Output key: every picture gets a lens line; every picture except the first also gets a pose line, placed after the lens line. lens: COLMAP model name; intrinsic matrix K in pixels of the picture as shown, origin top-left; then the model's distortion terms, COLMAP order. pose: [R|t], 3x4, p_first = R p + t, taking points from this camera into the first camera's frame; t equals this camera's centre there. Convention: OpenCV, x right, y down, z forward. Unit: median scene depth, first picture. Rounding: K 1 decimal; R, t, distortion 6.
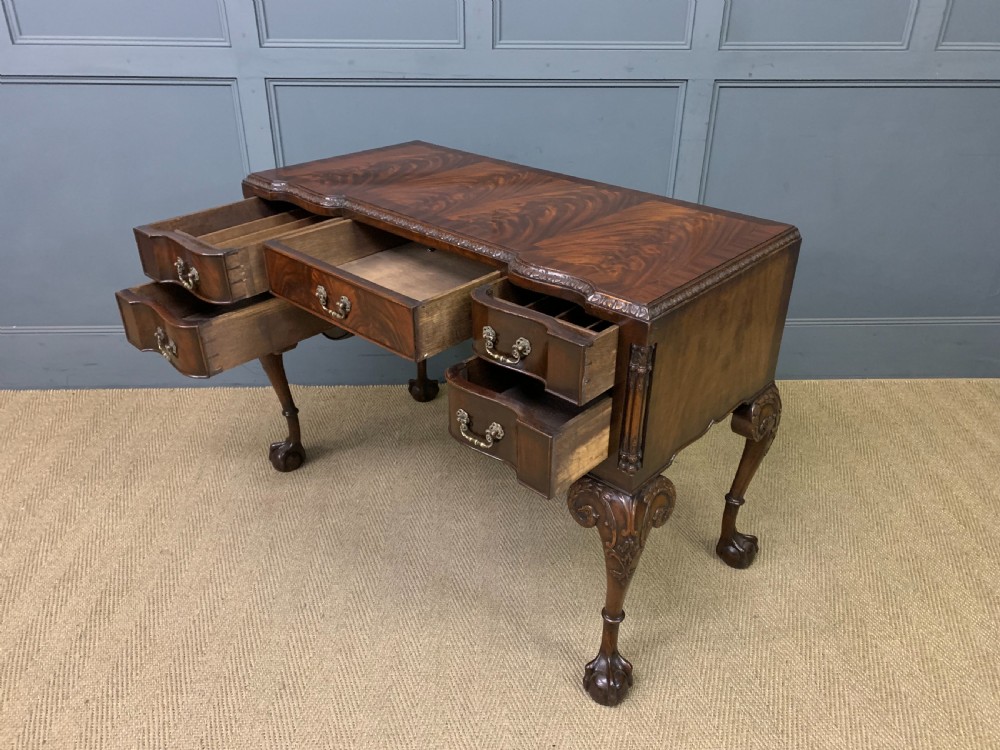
lens RADIAL K [[772.3, 0, 501.2], [0, 772.3, 366.7], [0, 0, 1]] dist [0.019581, -0.007500]
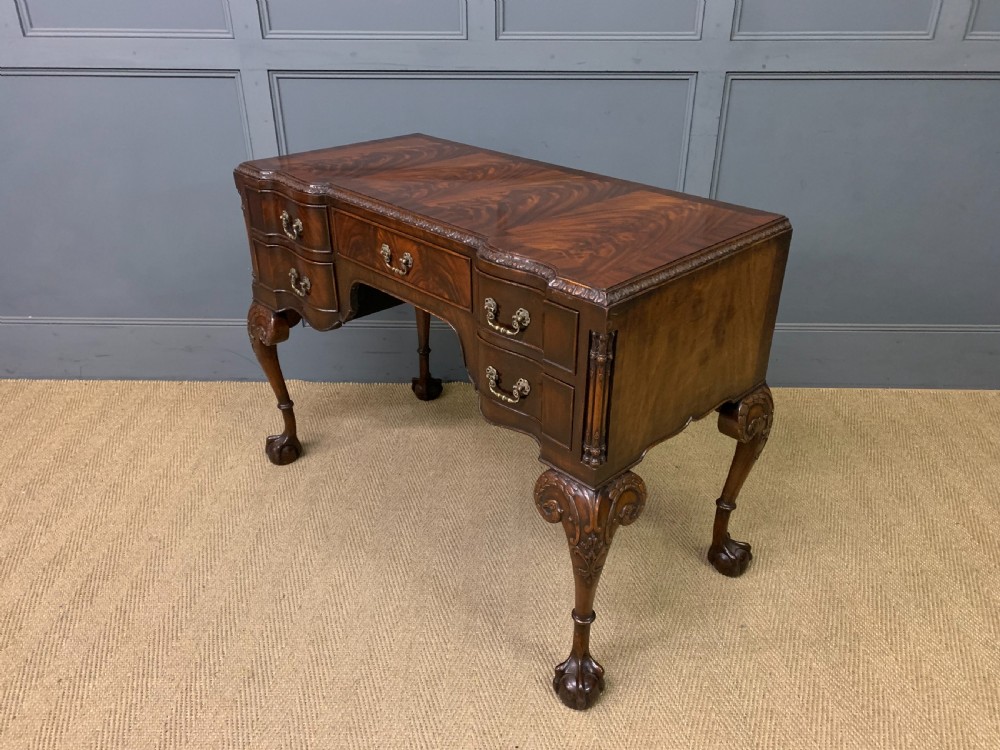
lens RADIAL K [[772.3, 0, 502.8], [0, 772.3, 382.0], [0, 0, 1]] dist [0.019581, -0.007500]
pose [[0.997940, 0.022629, -0.060032, 0.077852], [-0.022408, 0.999739, 0.004363, 0.021345], [0.060115, -0.003008, 0.998187, 0.023042]]
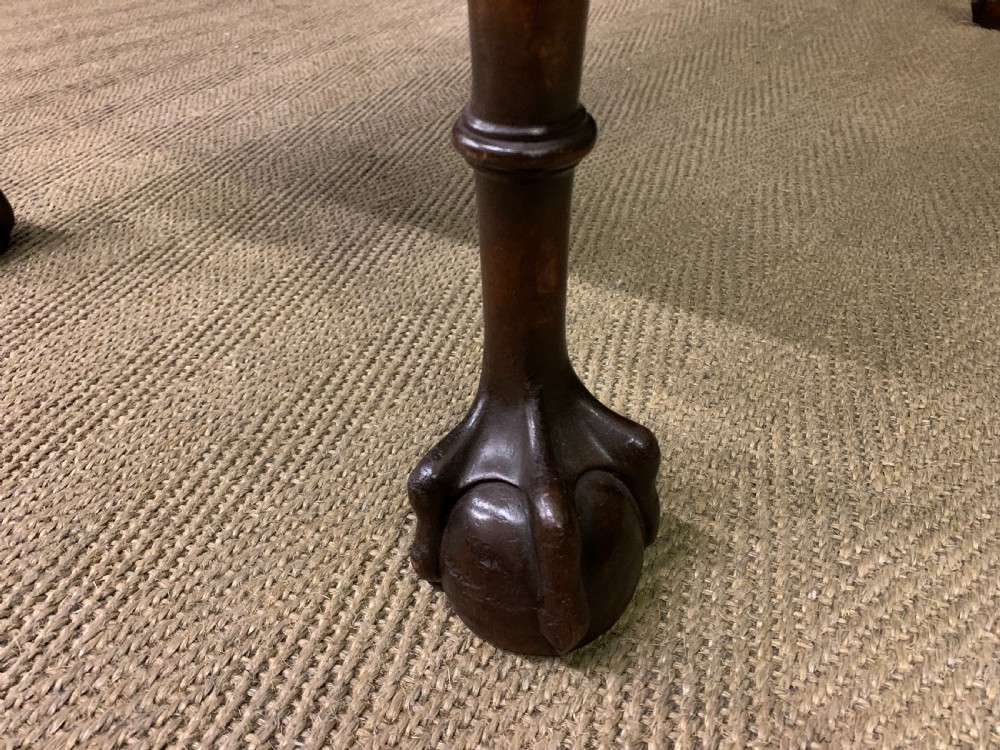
lens RADIAL K [[772.3, 0, 497.2], [0, 772.3, 383.1], [0, 0, 1]] dist [0.019581, -0.007500]
pose [[0.787834, 0.348038, -0.508122, 0.049065], [-0.265291, 0.936331, 0.230011, 0.294967], [0.555823, -0.046410, 0.830004, 0.659315]]
